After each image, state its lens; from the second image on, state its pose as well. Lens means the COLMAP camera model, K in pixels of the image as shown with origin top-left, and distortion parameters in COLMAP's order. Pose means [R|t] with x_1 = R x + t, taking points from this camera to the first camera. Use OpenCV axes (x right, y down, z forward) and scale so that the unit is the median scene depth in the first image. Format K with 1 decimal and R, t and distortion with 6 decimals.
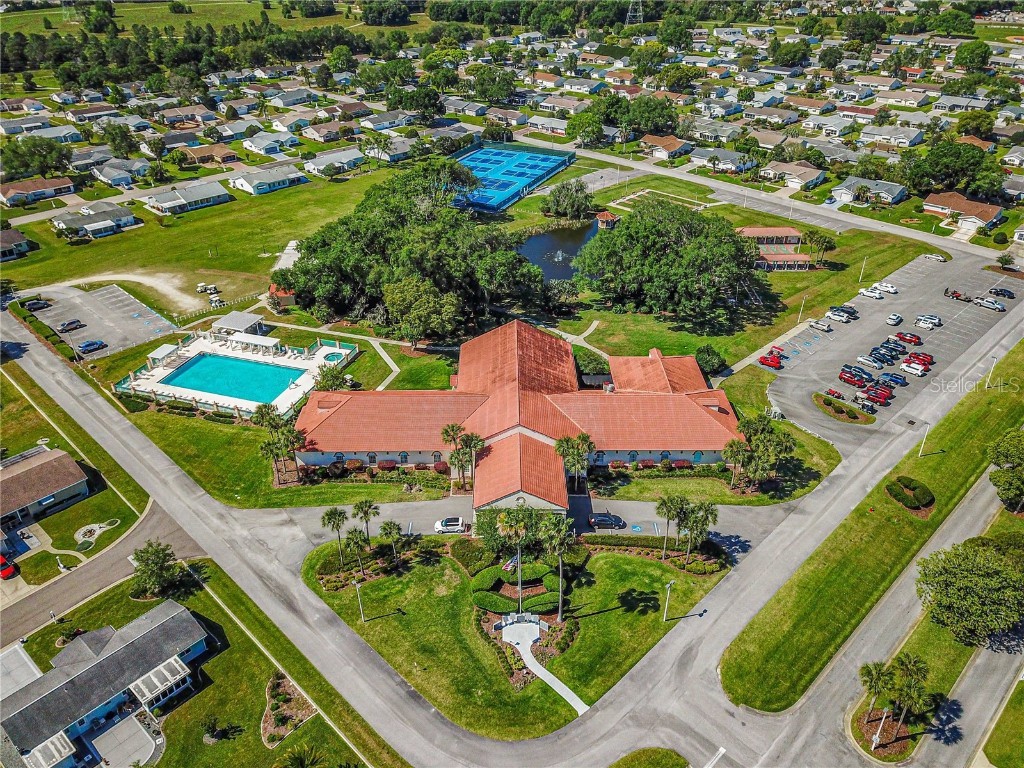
lens RADIAL K [[790.3, 0, 507.3], [0, 790.3, 382.6], [0, 0, 1]] dist [0.025526, 0.002965]
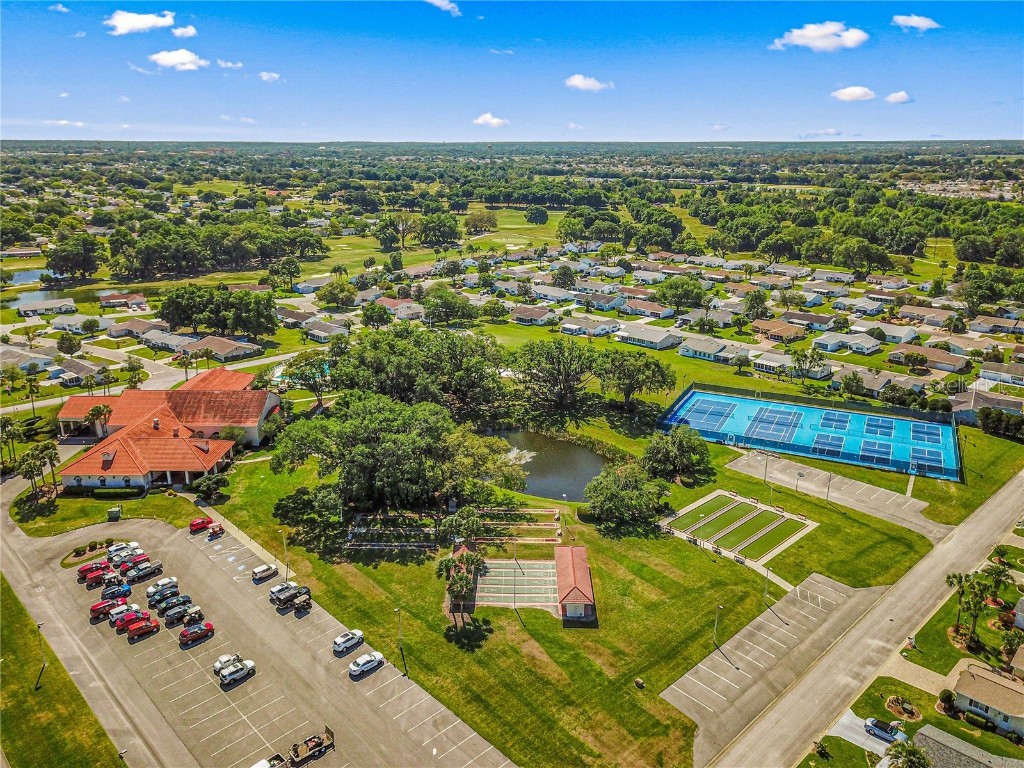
lens RADIAL K [[790.3, 0, 507.3], [0, 790.3, 382.6], [0, 0, 1]] dist [0.025526, 0.002965]
pose [[-0.021929, 0.300722, -0.953460, 1.010436], [-0.512572, 0.815428, 0.268975, -0.521862], [0.858364, 0.494615, 0.136260, 0.938337]]
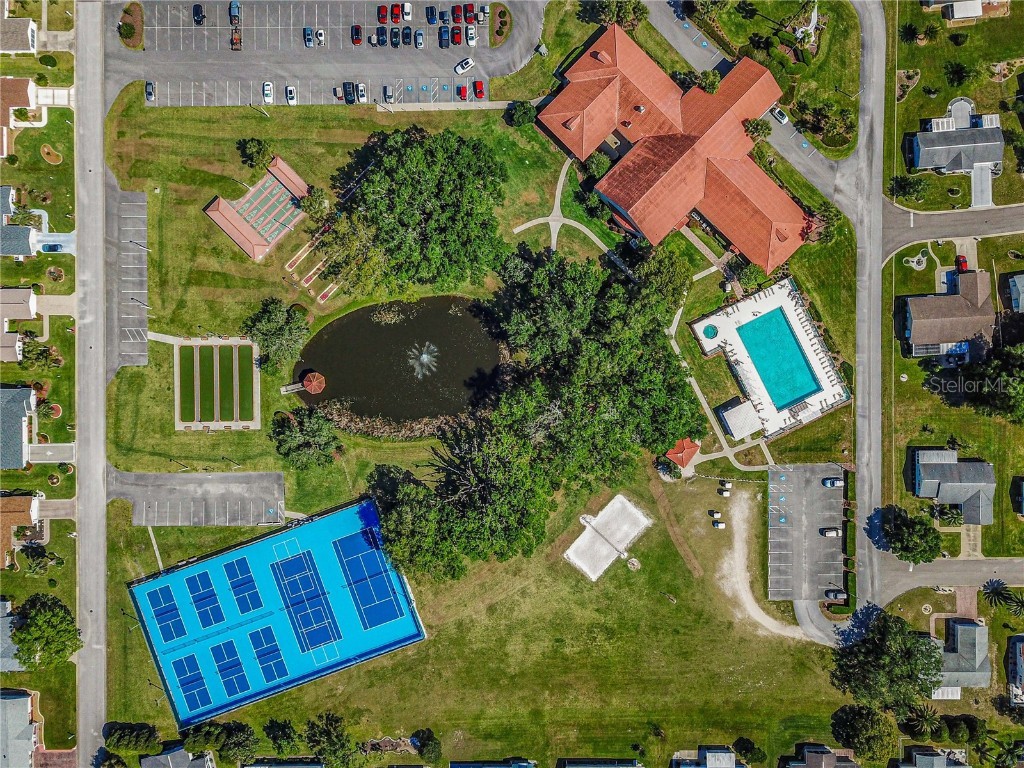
lens RADIAL K [[790.3, 0, 507.3], [0, 790.3, 382.6], [0, 0, 1]] dist [0.025526, 0.002965]
pose [[-0.709771, -0.704428, -0.002592, -0.033358], [0.361622, -0.367517, 0.856832, -1.114844], [-0.604529, 0.607217, 0.515589, 0.501579]]
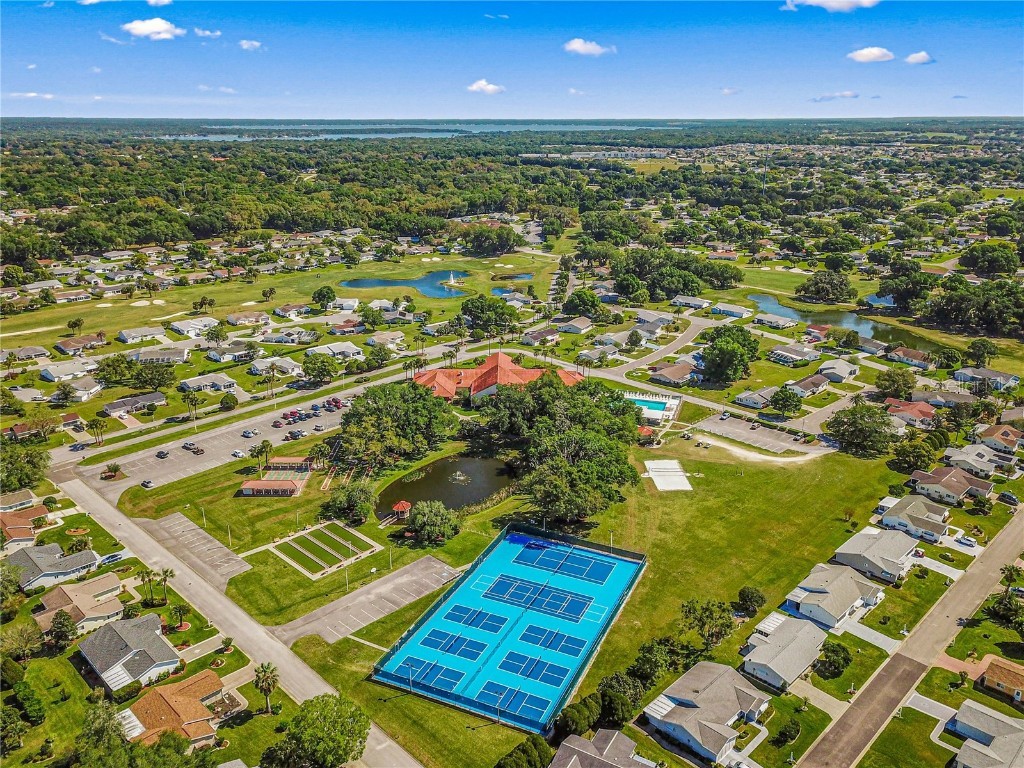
lens RADIAL K [[790.3, 0, 507.3], [0, 790.3, 382.6], [0, 0, 1]] dist [0.025526, 0.002965]
pose [[-0.999976, 0.005406, 0.004256, -0.018361], [0.006759, 0.655816, 0.754891, -1.332148], [0.001290, 0.754902, -0.655837, 1.912732]]
